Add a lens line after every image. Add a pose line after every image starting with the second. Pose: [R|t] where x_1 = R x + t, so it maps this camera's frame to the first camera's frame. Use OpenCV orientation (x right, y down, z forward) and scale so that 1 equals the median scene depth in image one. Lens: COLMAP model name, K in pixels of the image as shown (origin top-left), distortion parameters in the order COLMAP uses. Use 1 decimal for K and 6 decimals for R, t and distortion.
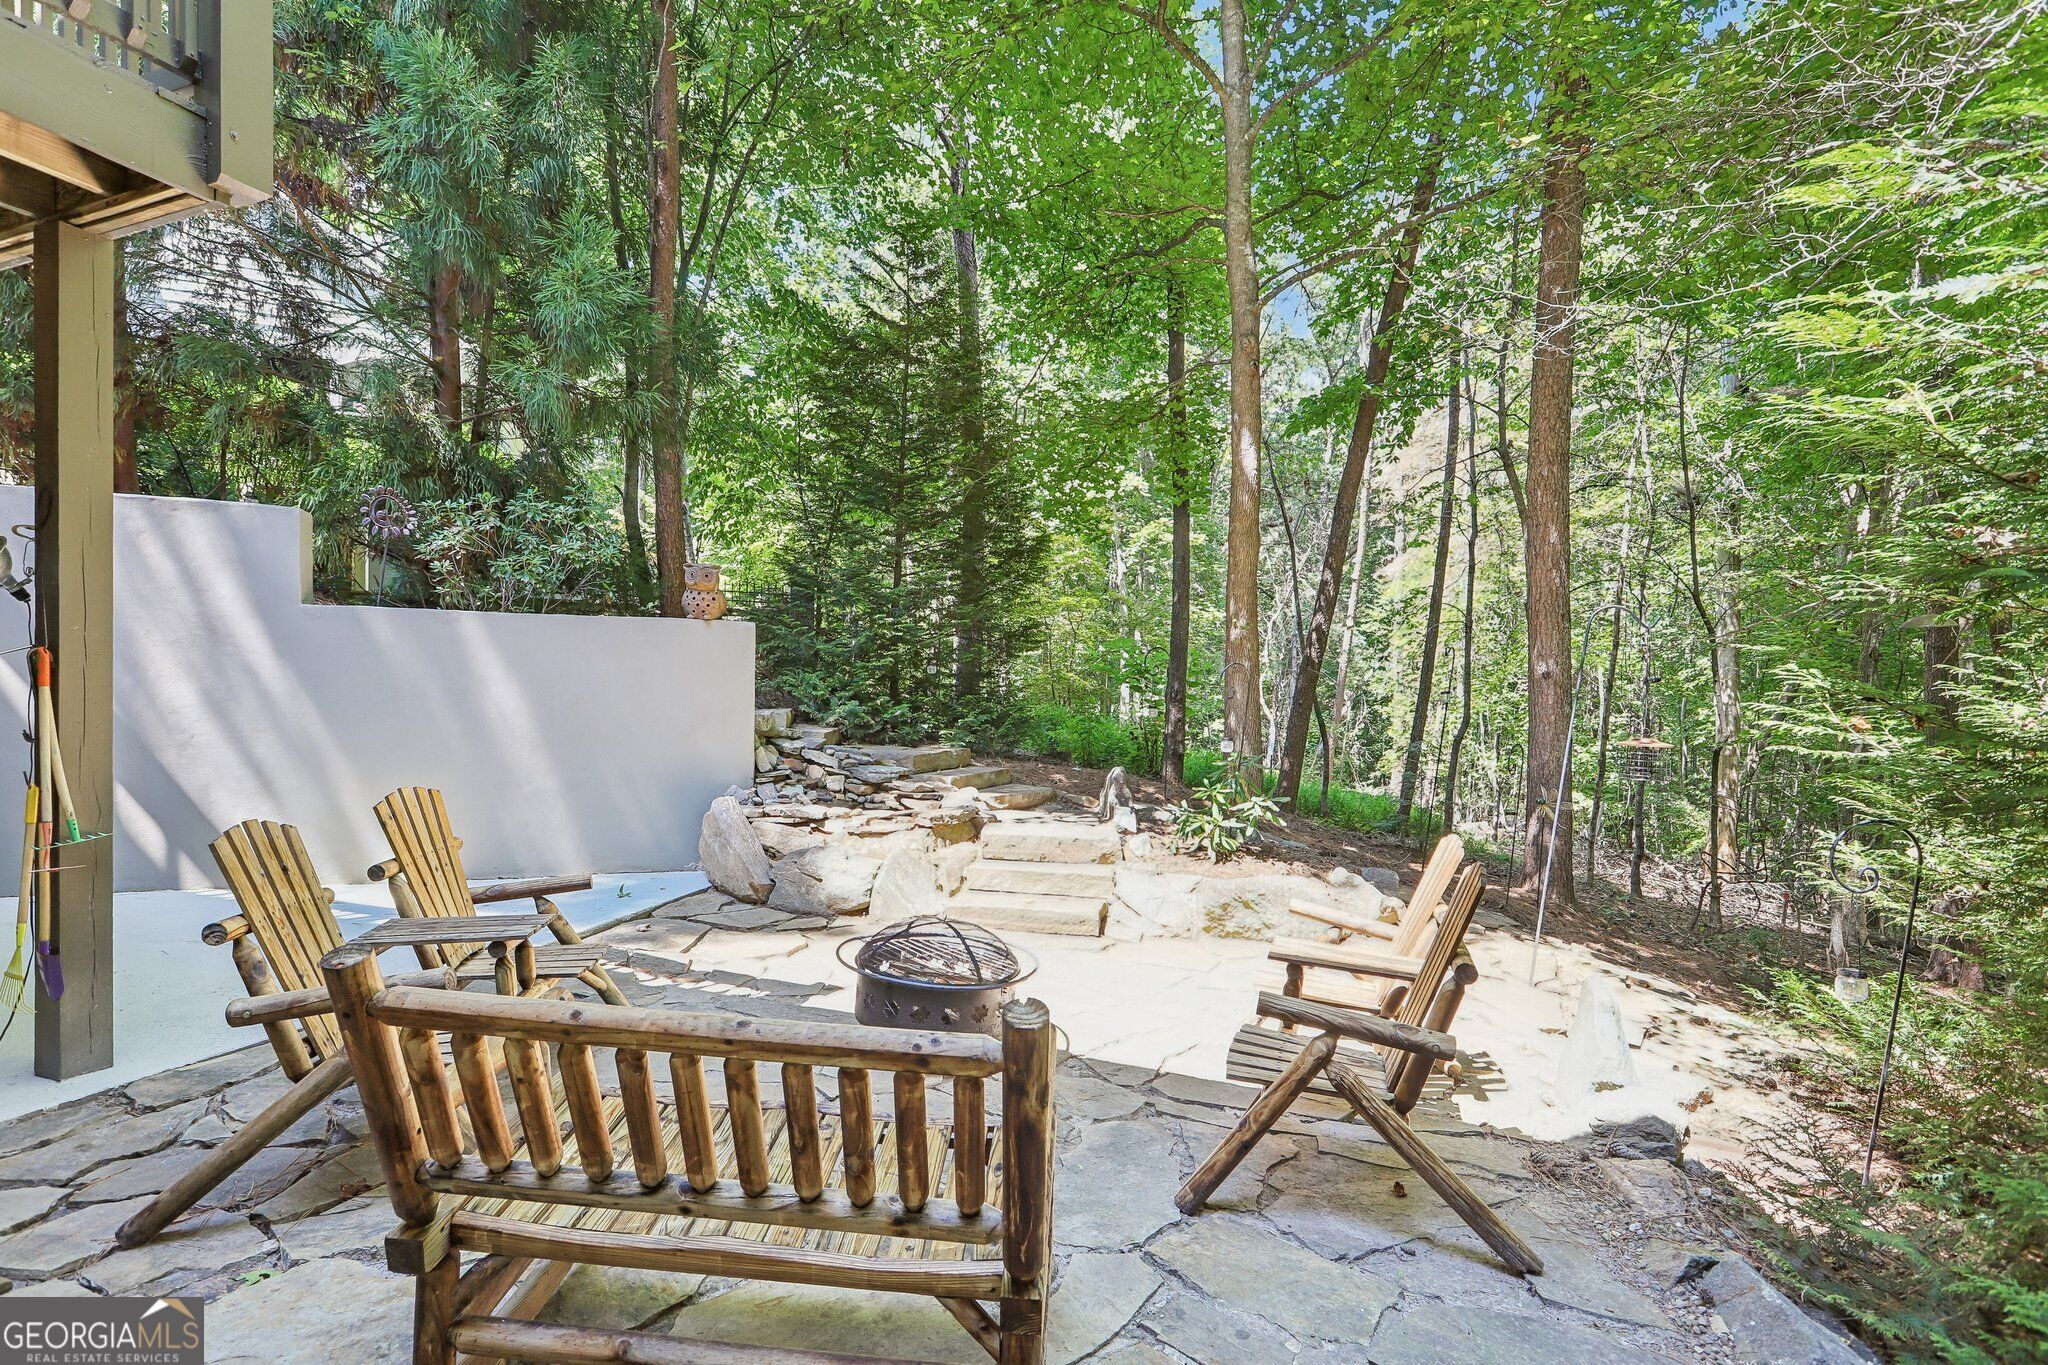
lens RADIAL K [[924.1, 0, 1026.7], [0, 924.1, 688.0], [0, 0, 1]] dist [-0.005919, 0.003146]
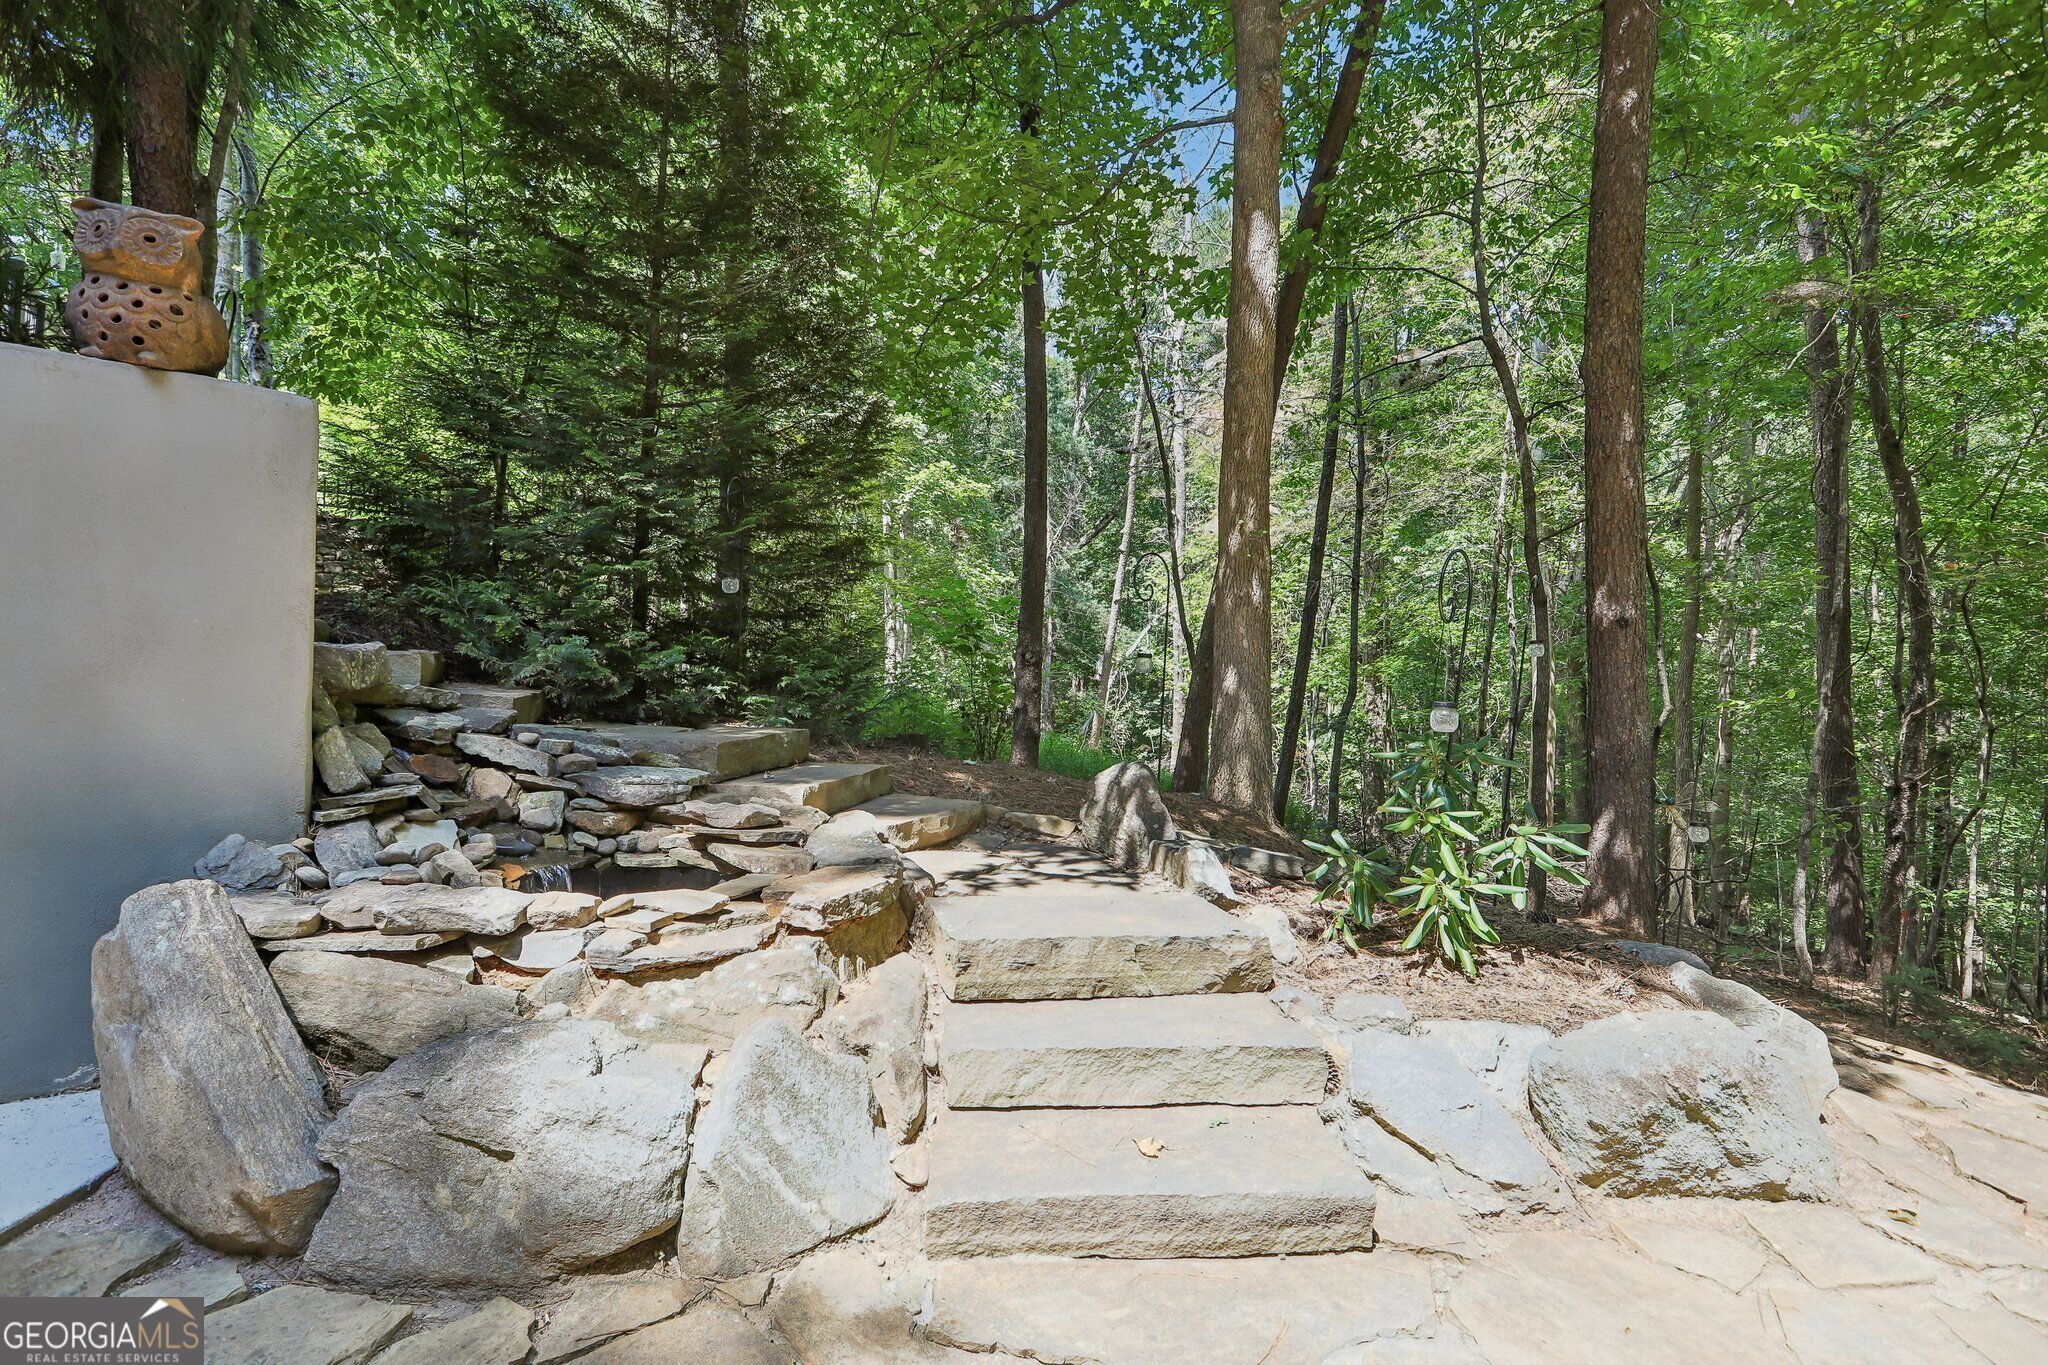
lens RADIAL K [[924.1, 0, 1018.4], [0, 924.1, 674.1], [0, 0, 1]] dist [-0.005919, 0.003146]
pose [[0.956728, 0.010996, 0.290776, -0.119685], [-0.012941, 0.999905, 0.004766, 0.033986], [-0.290696, -0.008323, 0.956779, 0.520558]]
